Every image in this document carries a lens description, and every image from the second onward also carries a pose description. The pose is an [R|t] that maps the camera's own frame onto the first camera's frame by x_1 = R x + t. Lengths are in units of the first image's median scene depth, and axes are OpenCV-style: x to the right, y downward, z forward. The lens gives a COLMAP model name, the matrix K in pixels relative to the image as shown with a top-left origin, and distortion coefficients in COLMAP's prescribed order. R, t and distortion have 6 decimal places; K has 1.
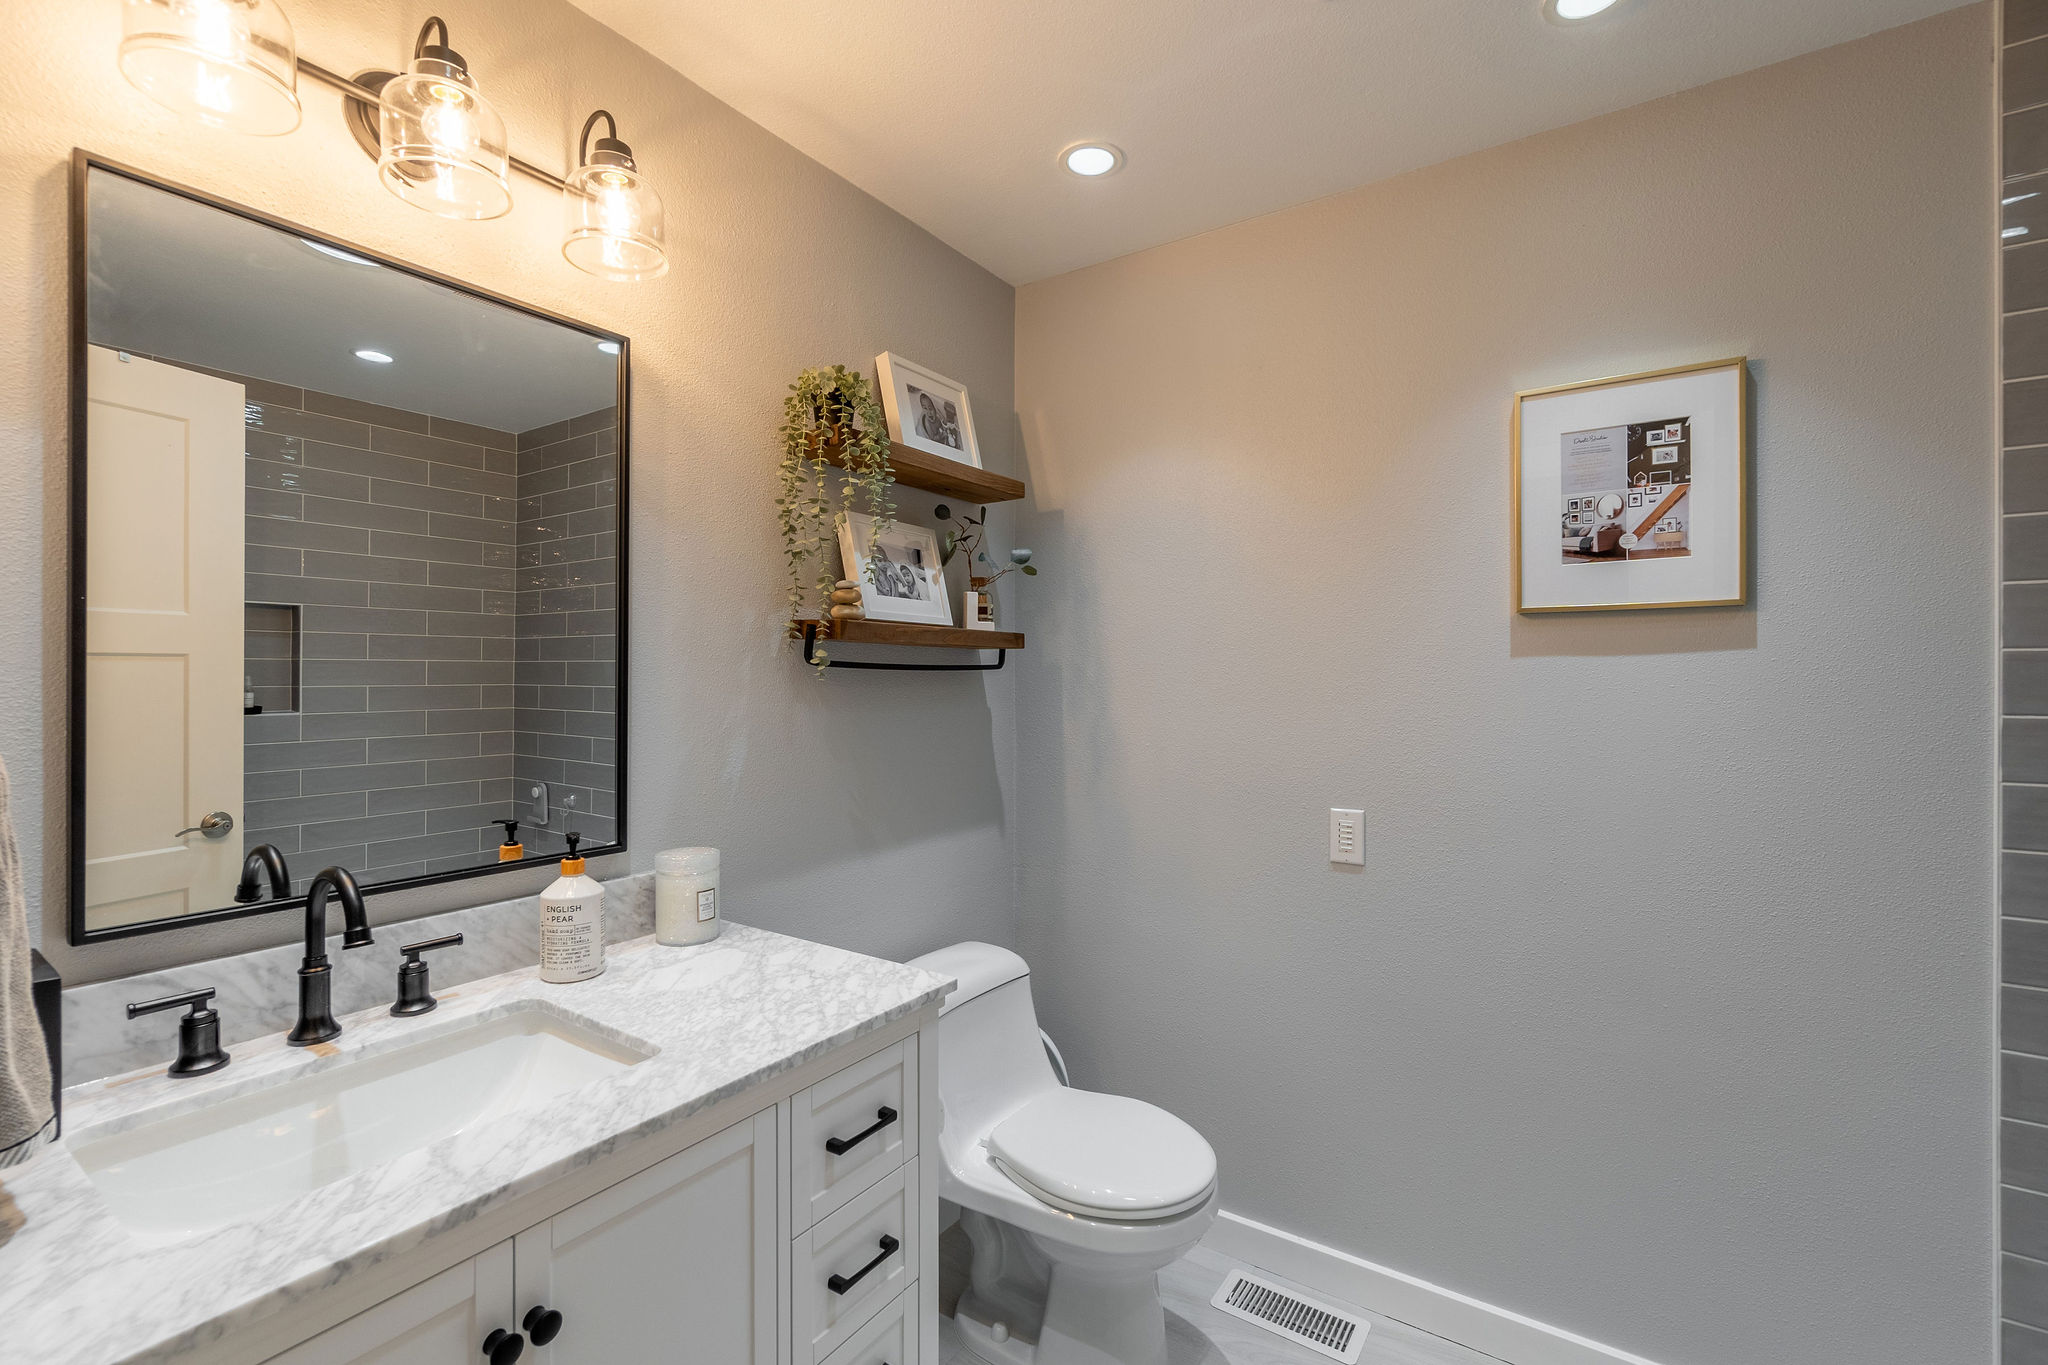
lens RADIAL K [[879.3, 0, 1012.1], [0, 879.3, 679.2], [0, 0, 1]] dist [-0.001012, 0.000498]
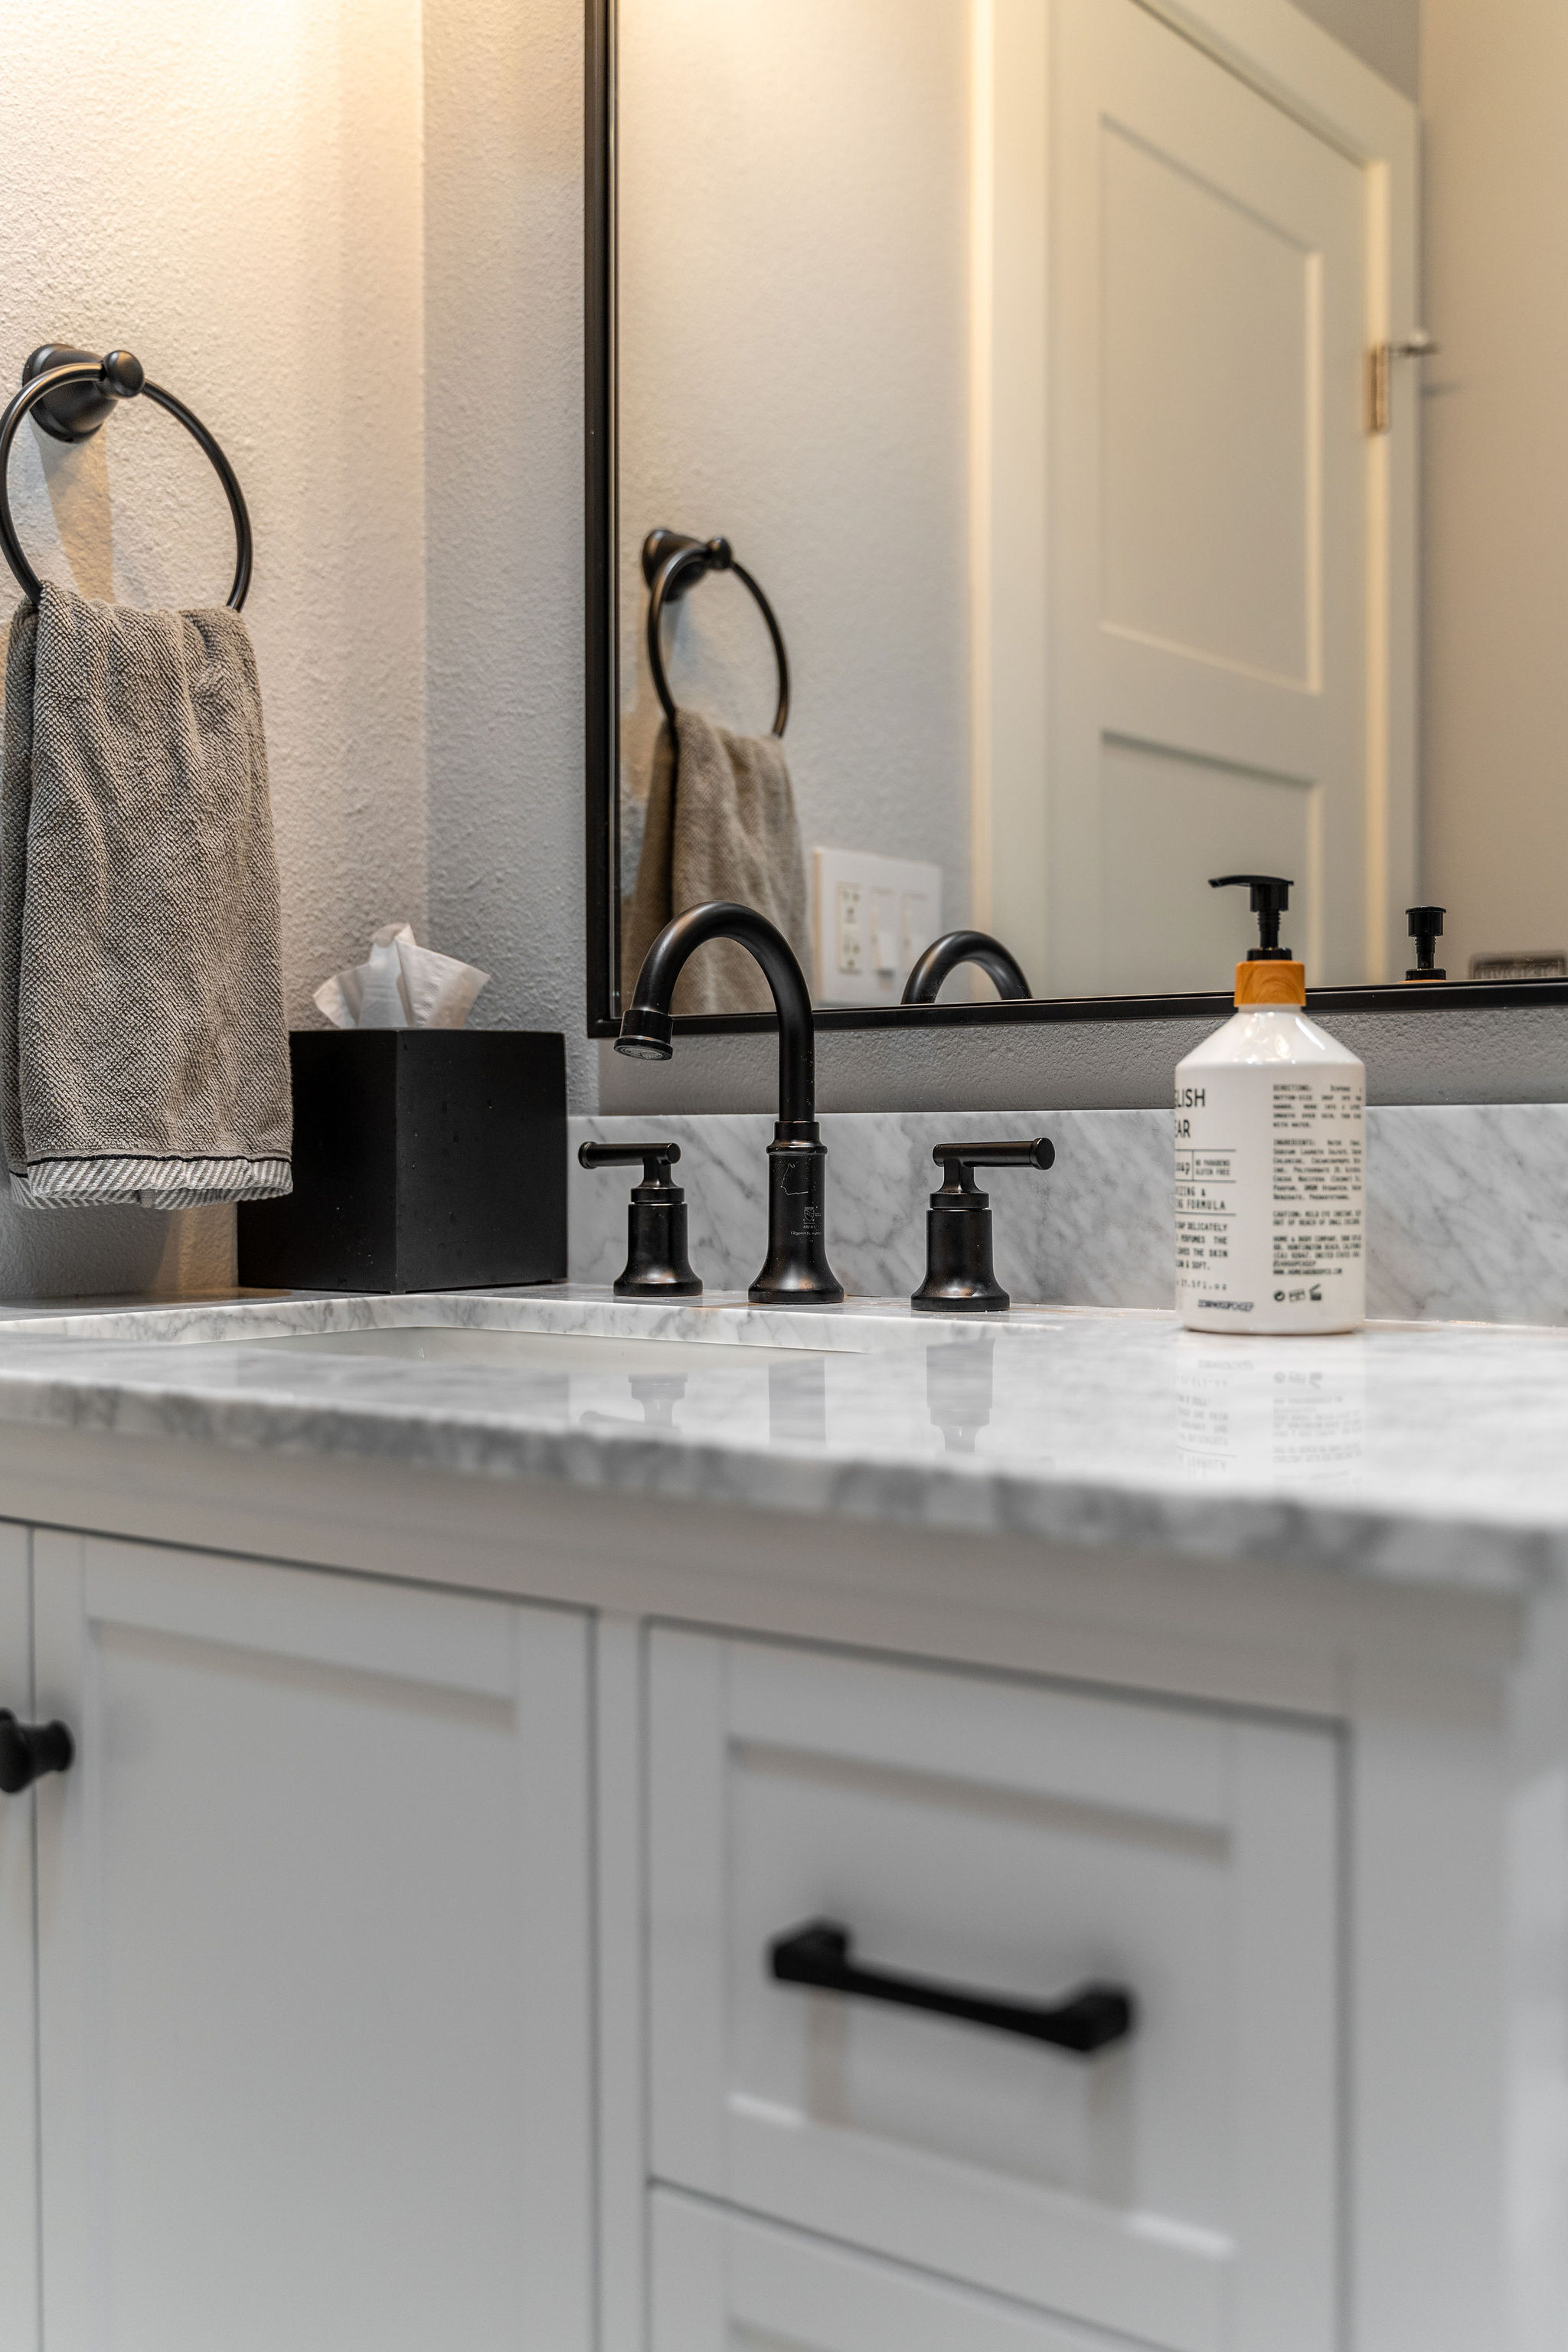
lens RADIAL K [[2417.1, 0, 784.0], [0, 2417.1, 1176.0], [0, 0, 1]] dist [-0.006780, 0.003681]
pose [[-0.056730, 0.011653, -0.998322, 0.373777], [0.000914, 0.999932, 0.011620, 0.272966], [0.998389, -0.000254, -0.056737, 0.883316]]
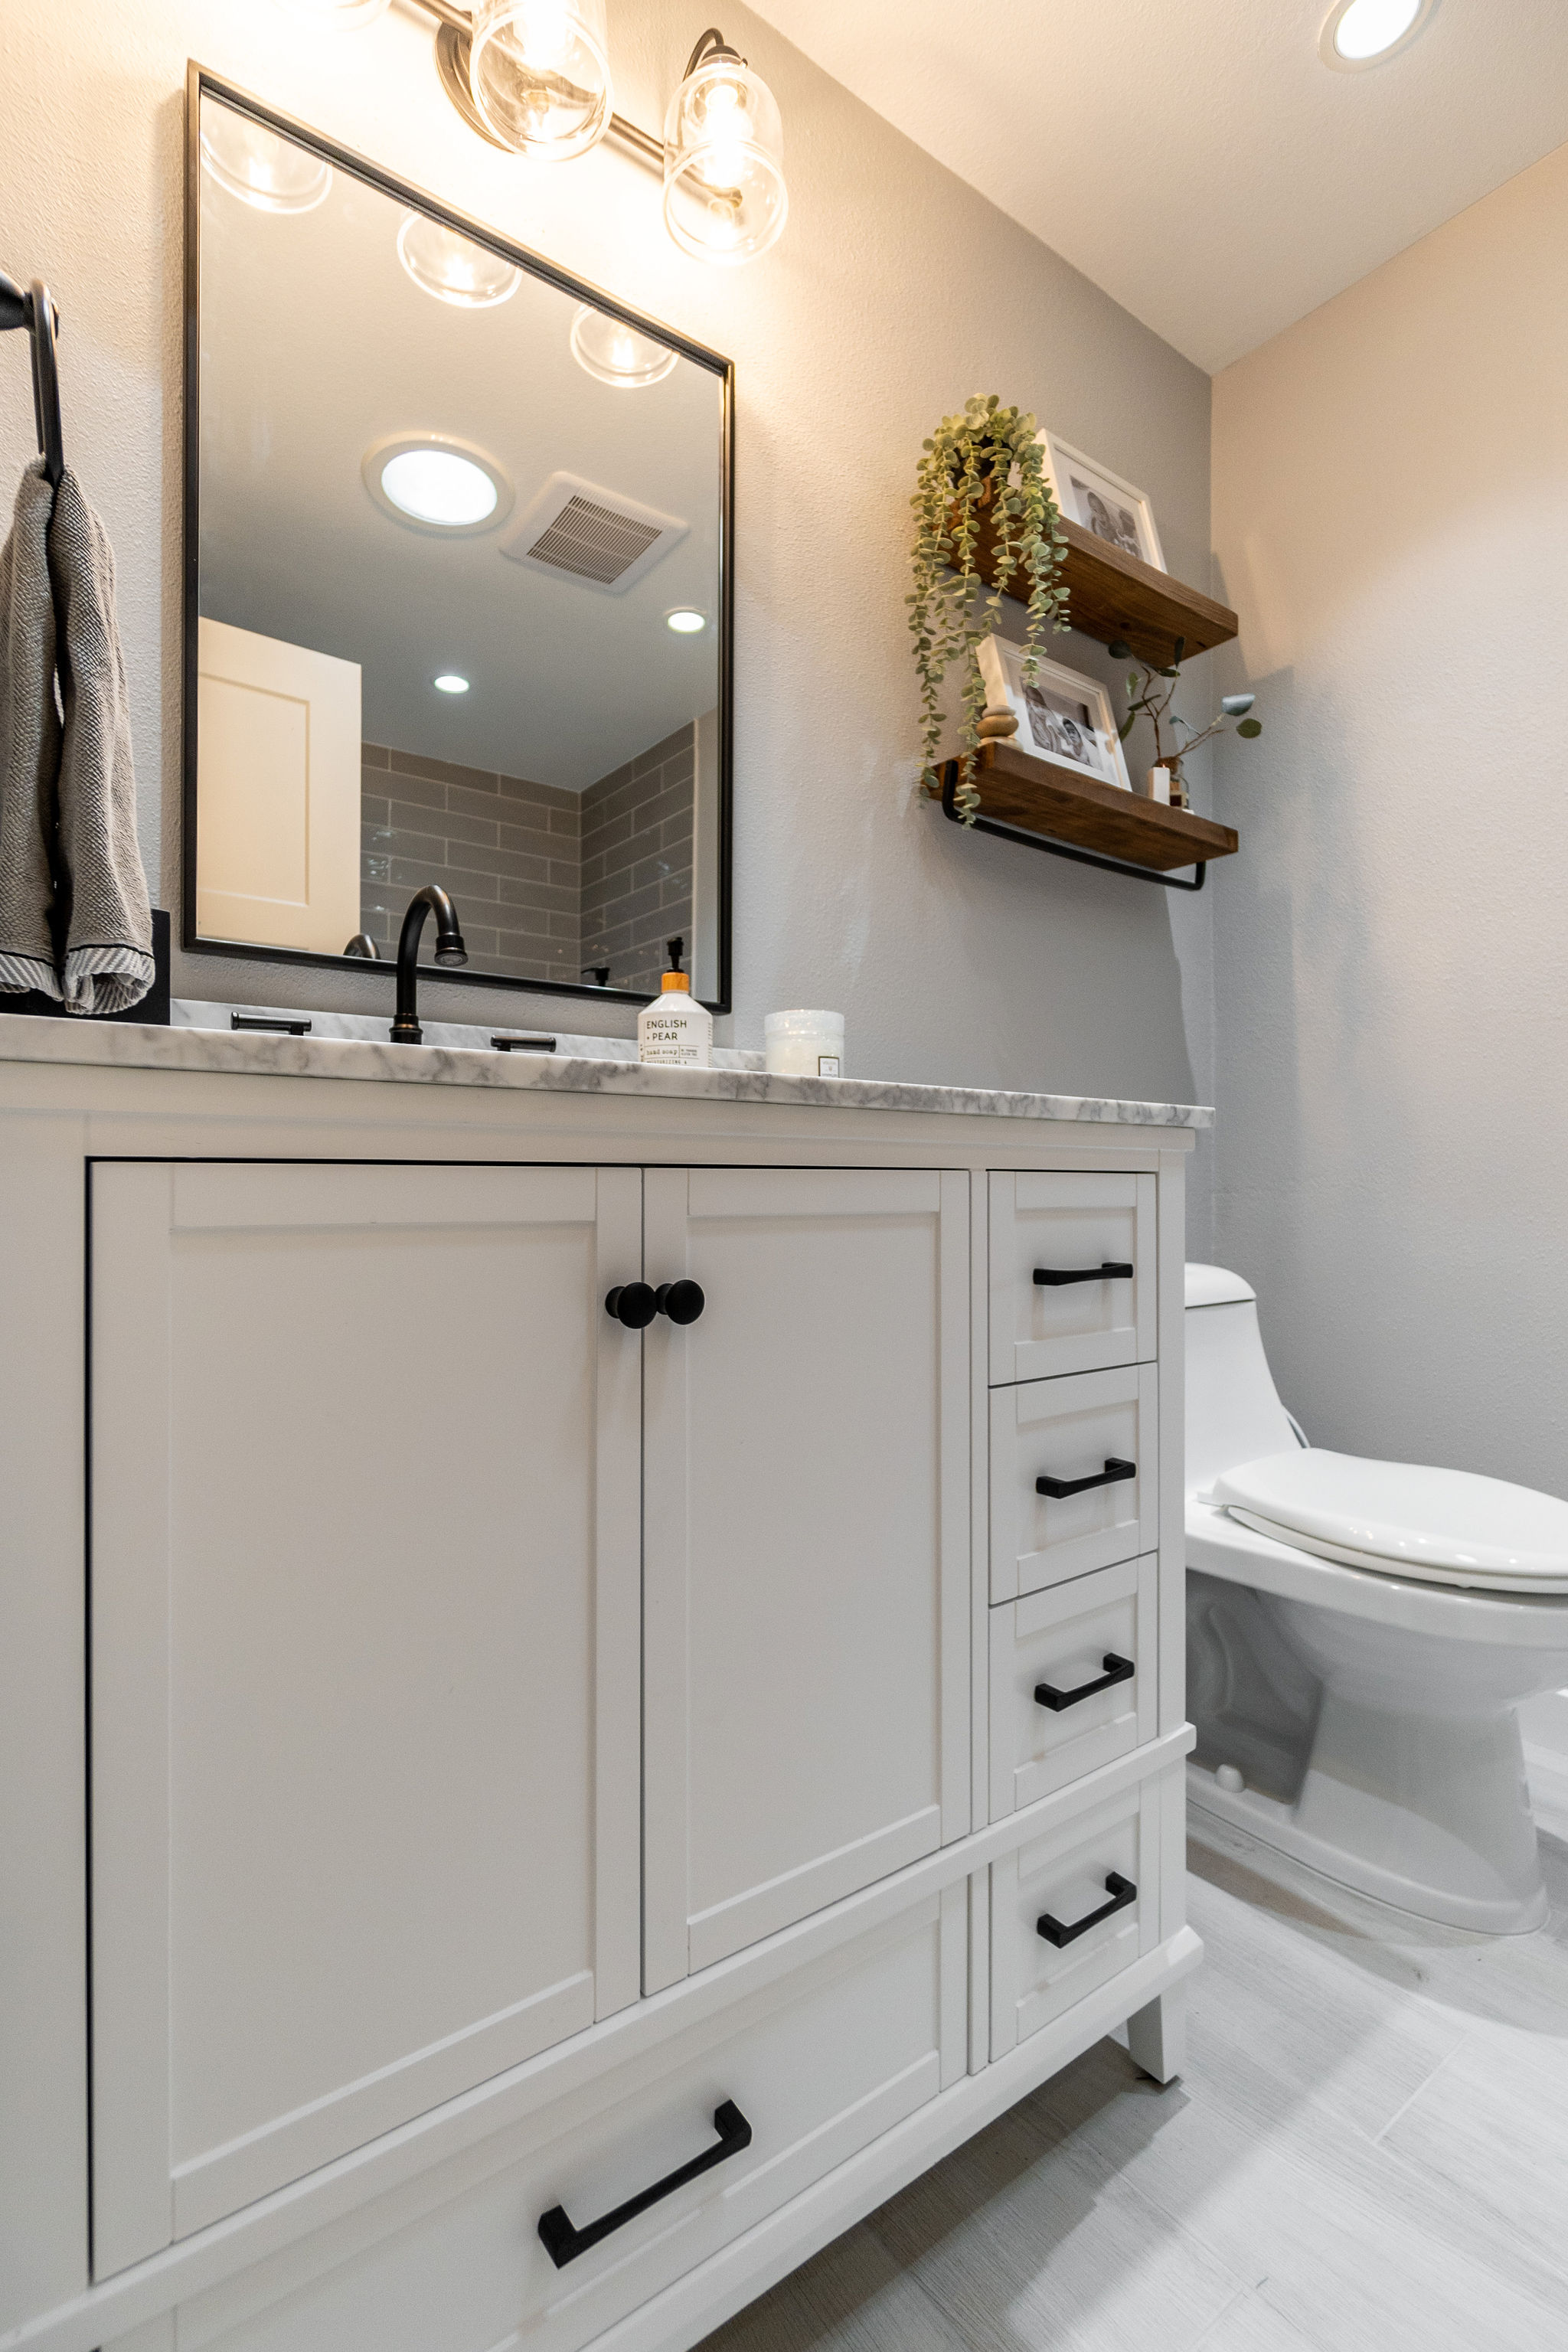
lens RADIAL K [[1036.9, 0, 727.4], [0, 1036.9, 1178.8], [0, 0, 1]] dist [0.001977, -0.000087]
pose [[0.935413, -0.003143, -0.353544, -0.128792], [0.000067, 0.999962, -0.008712, 0.398258], [0.353558, 0.008126, 0.935377, 0.150450]]
